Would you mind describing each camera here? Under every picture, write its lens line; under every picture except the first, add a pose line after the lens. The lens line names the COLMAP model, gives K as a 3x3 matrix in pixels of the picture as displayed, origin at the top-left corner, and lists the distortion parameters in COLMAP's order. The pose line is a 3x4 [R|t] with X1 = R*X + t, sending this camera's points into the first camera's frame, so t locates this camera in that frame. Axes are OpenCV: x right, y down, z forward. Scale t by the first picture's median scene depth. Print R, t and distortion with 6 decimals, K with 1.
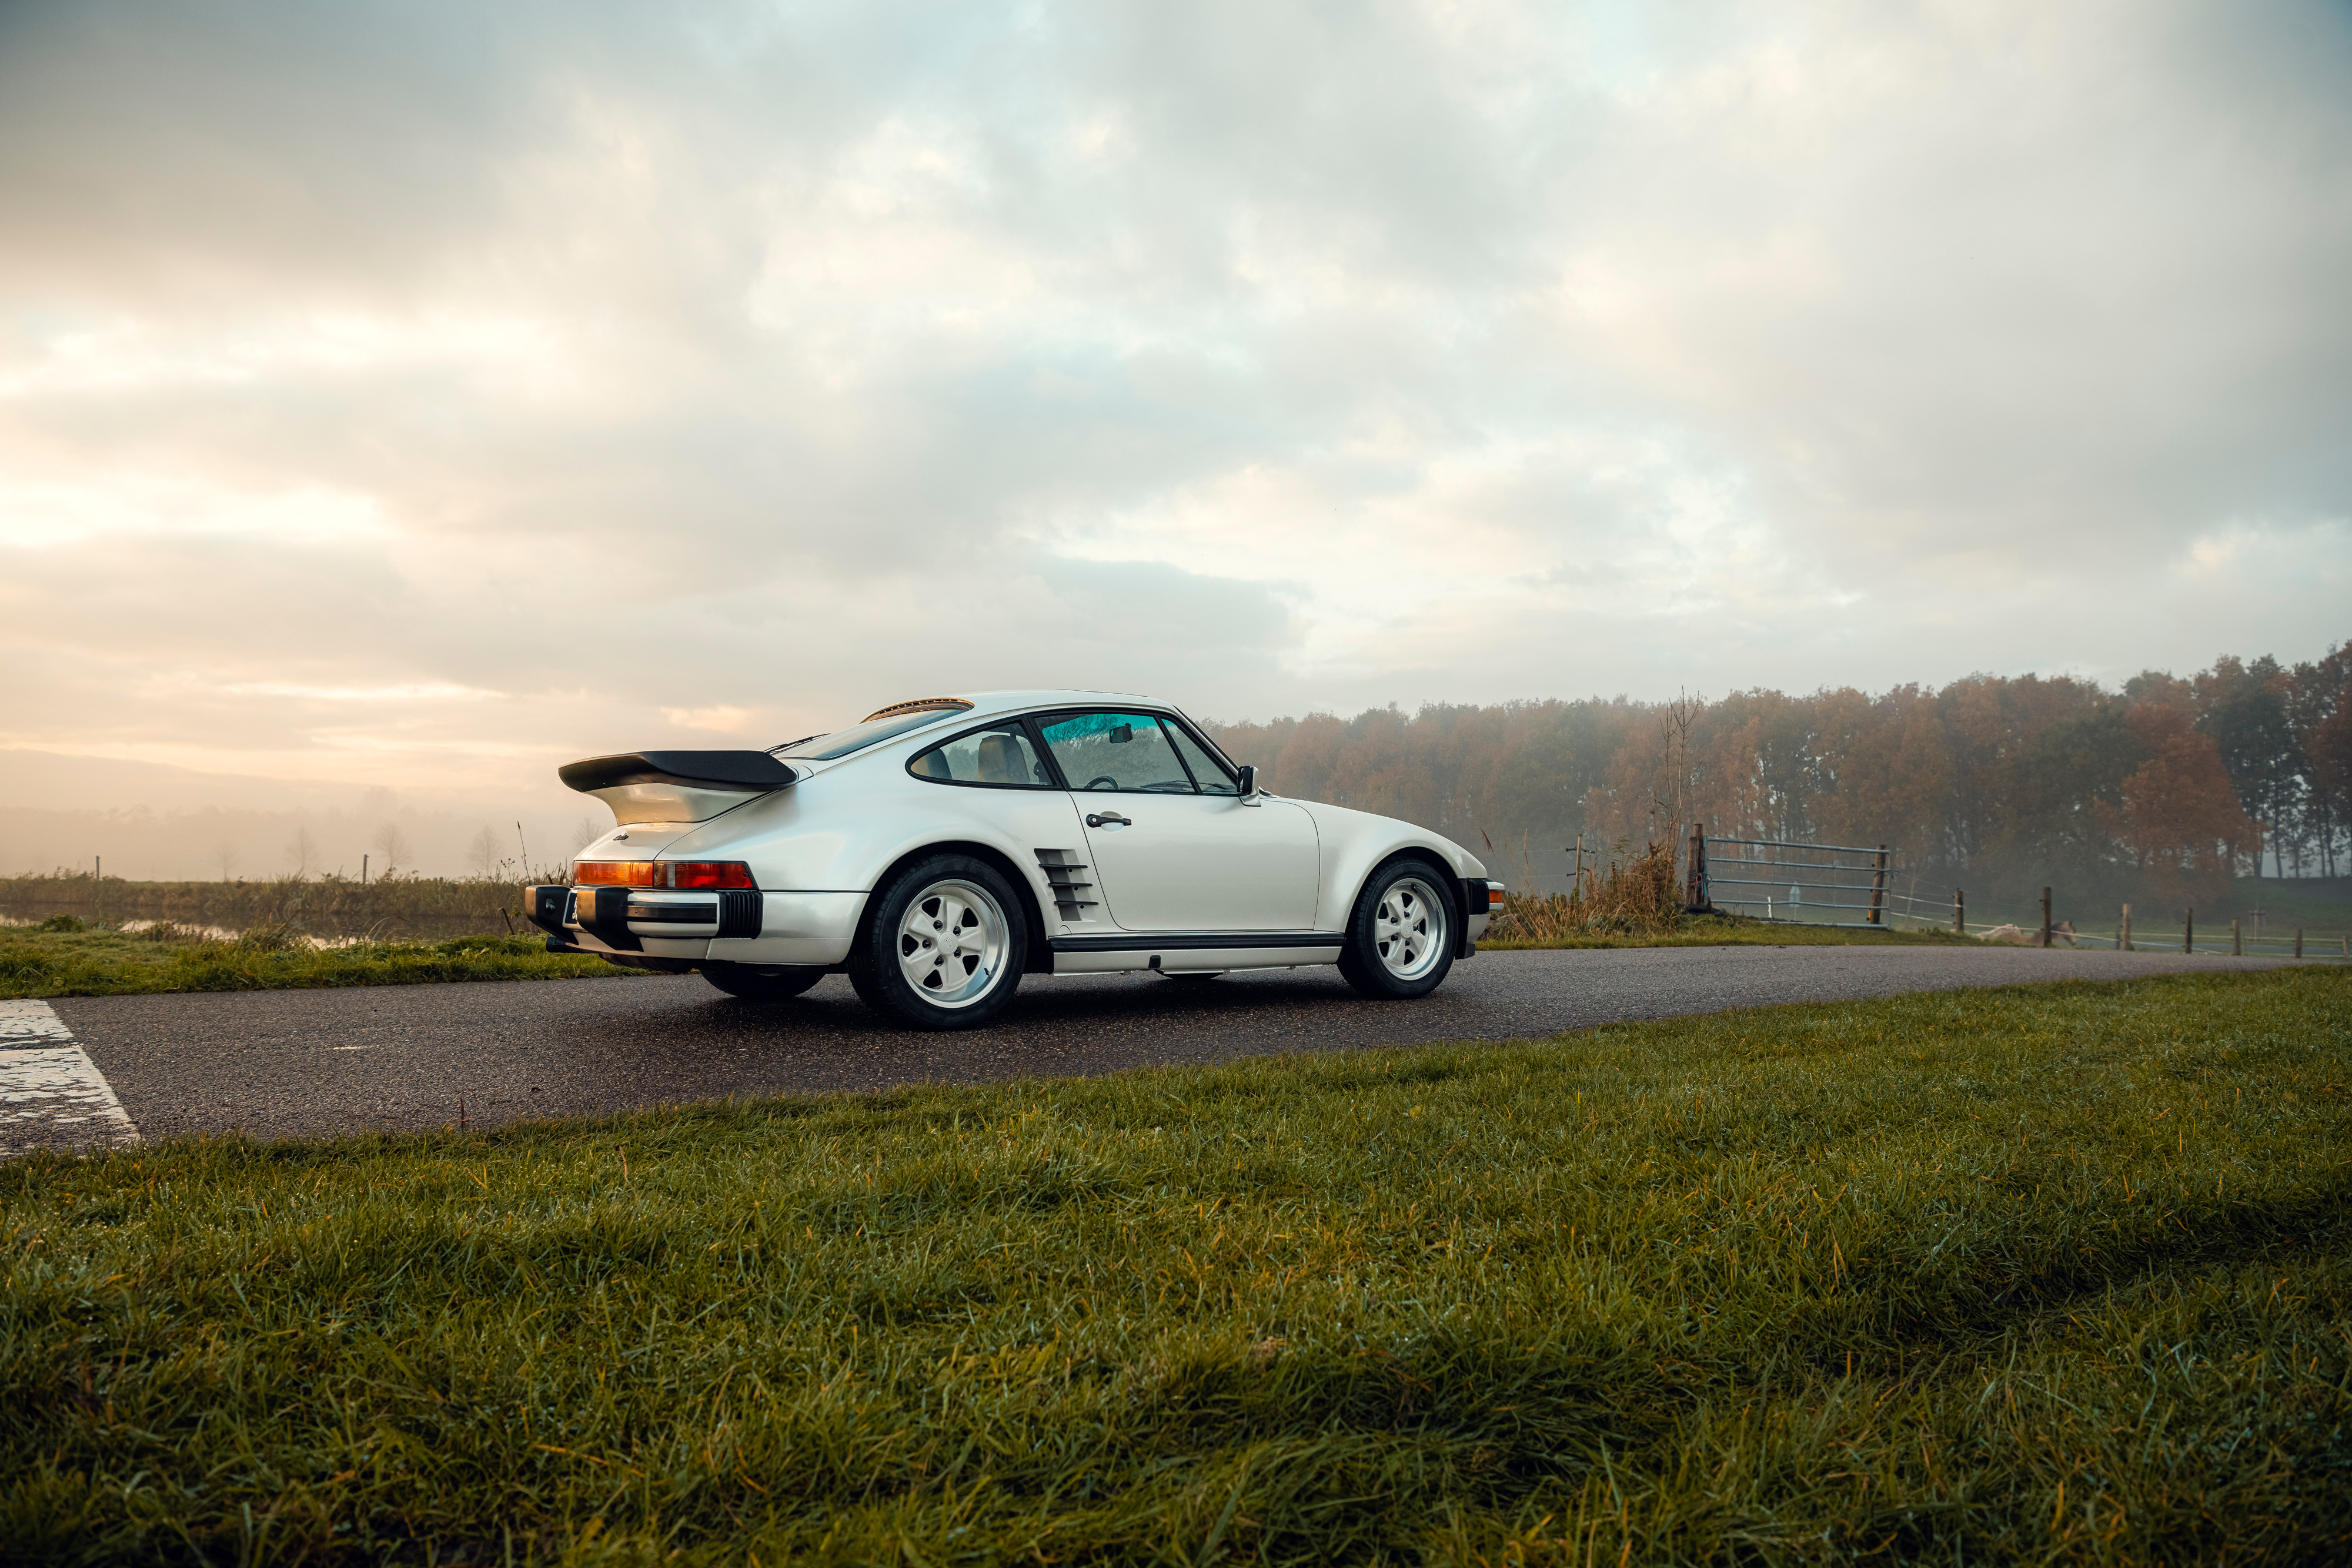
lens RADIAL K [[1642.4, 0, 1185.9], [0, 1642.4, 785.7], [0, 0, 1]] dist [-0.044915, -0.003850]
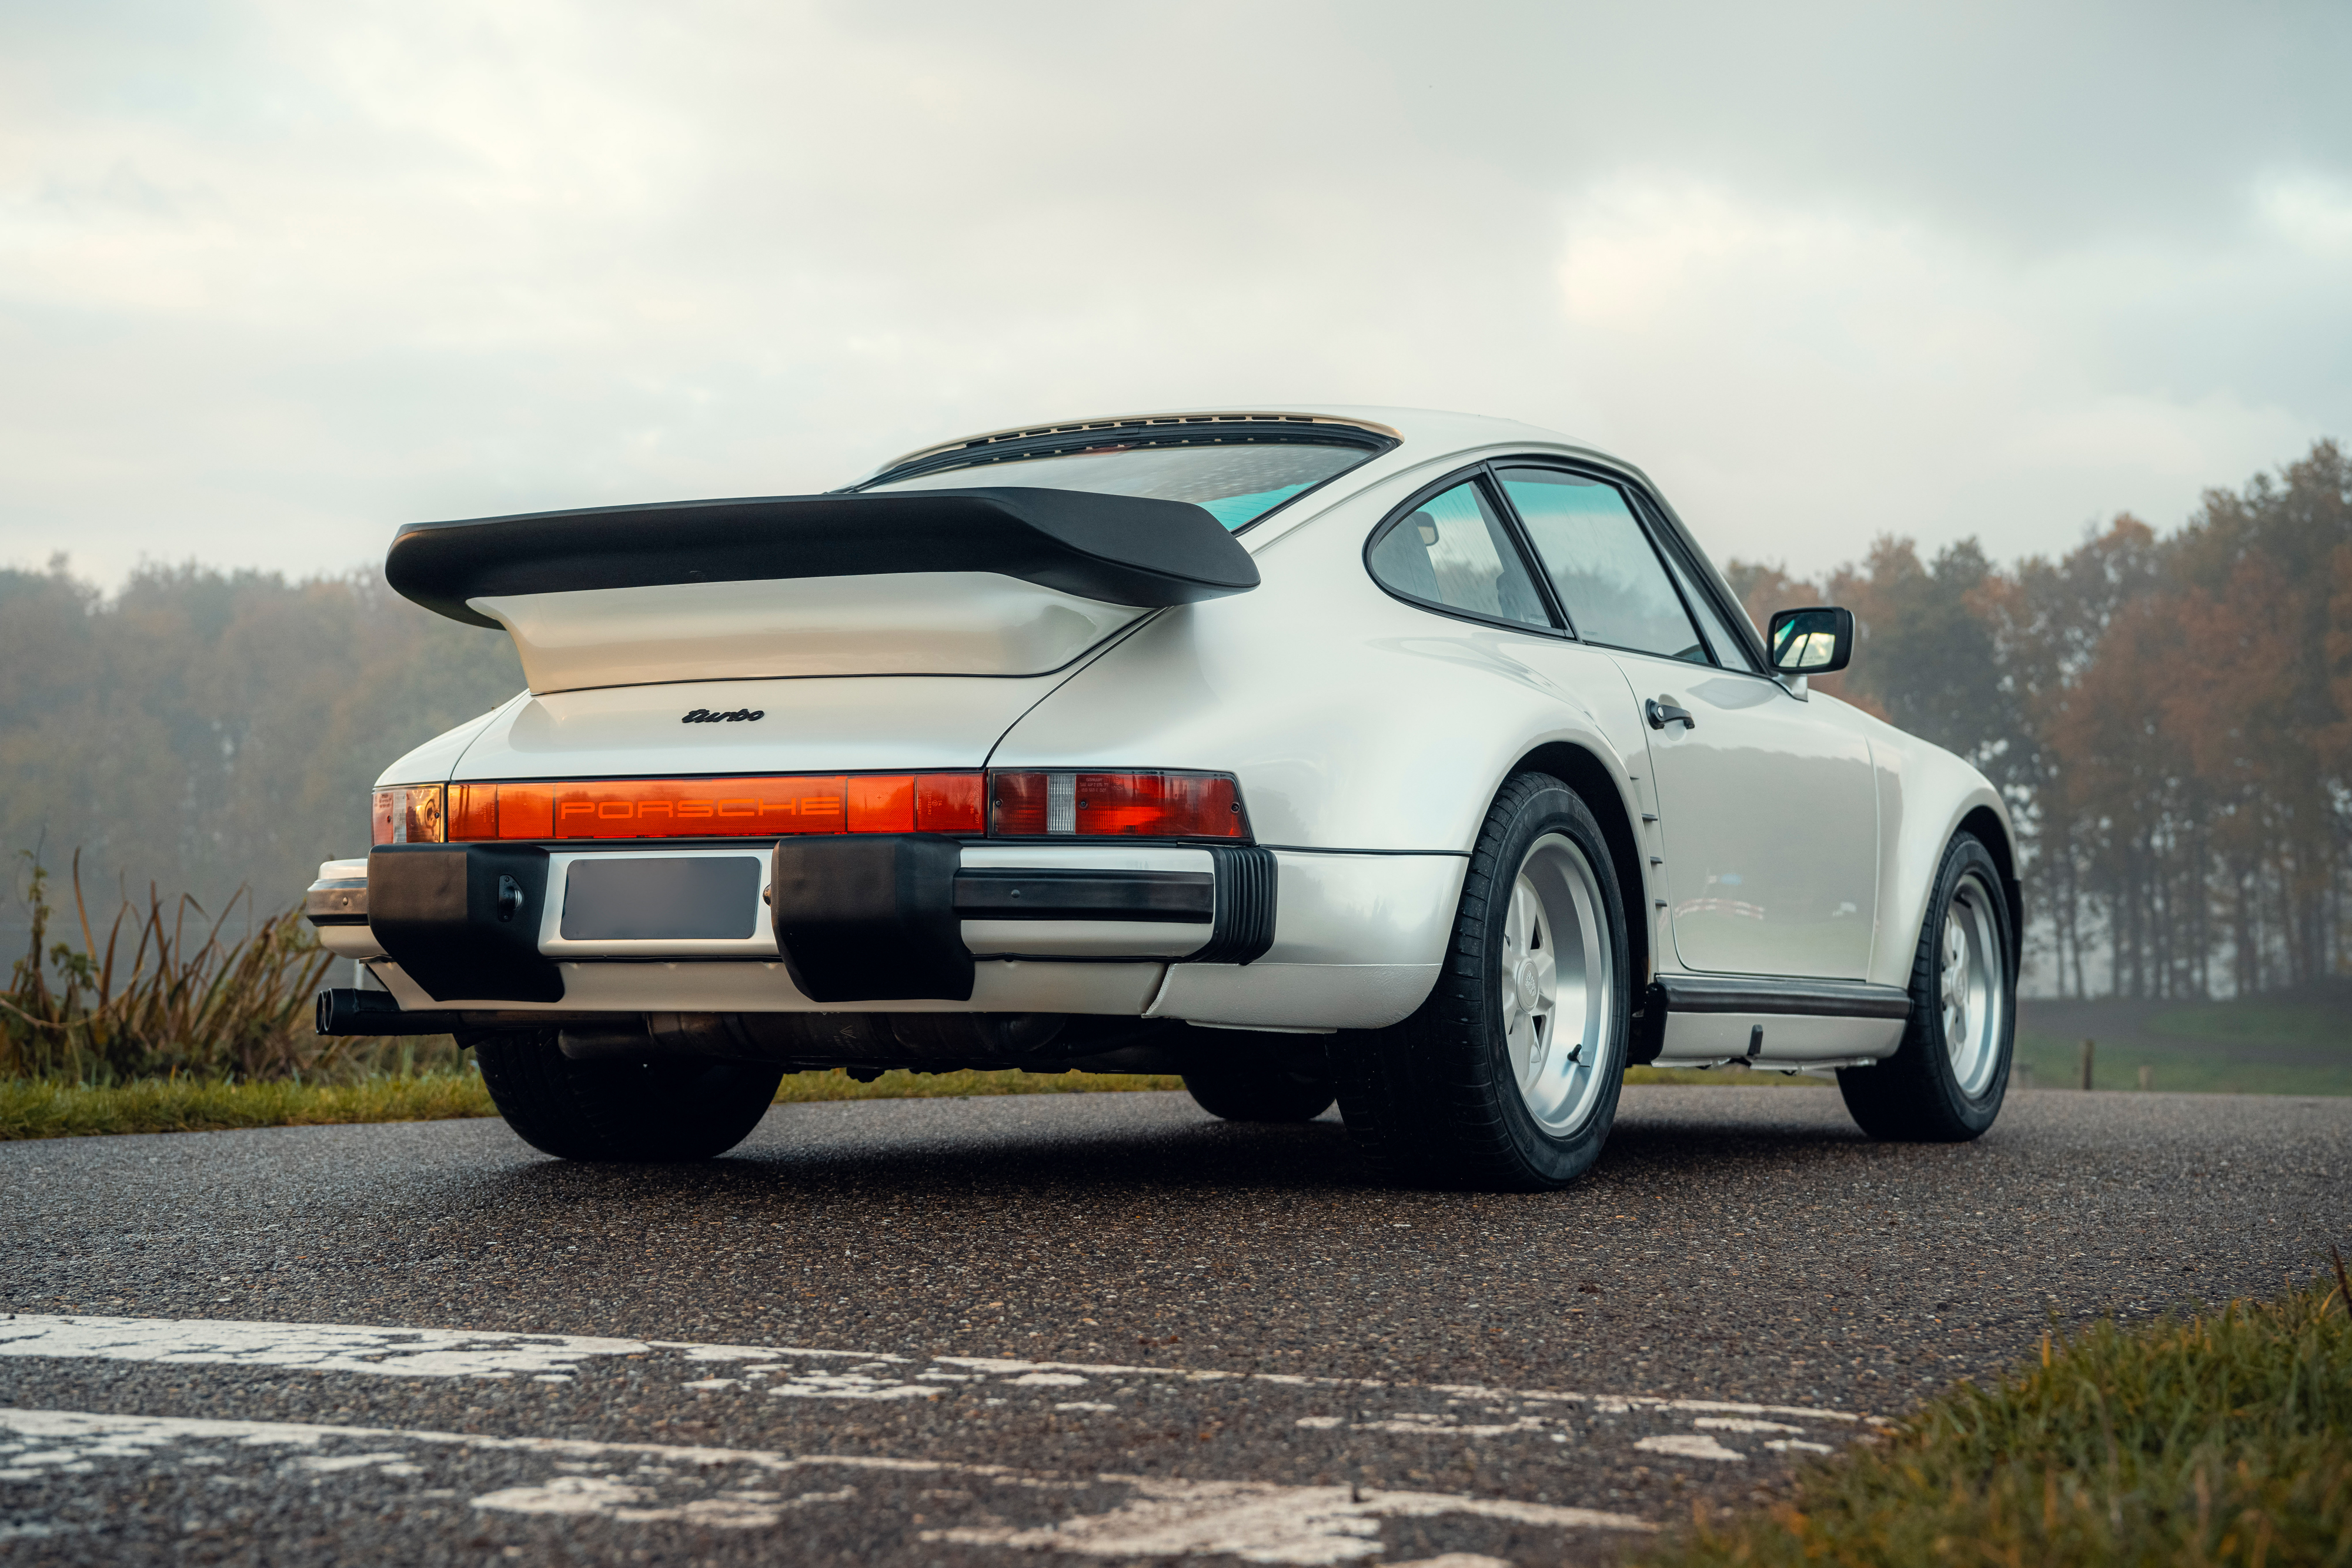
lens RADIAL K [[3978.9, 0, 1182.6], [0, 3978.9, 781.7], [0, 0, 1]] dist [0.078462, 0.000000]
pose [[0.907183, 0.022916, 0.420111, -0.526341], [-0.022985, 0.999724, -0.004898, 0.040721], [-0.420108, -0.005213, 0.907459, 0.087958]]
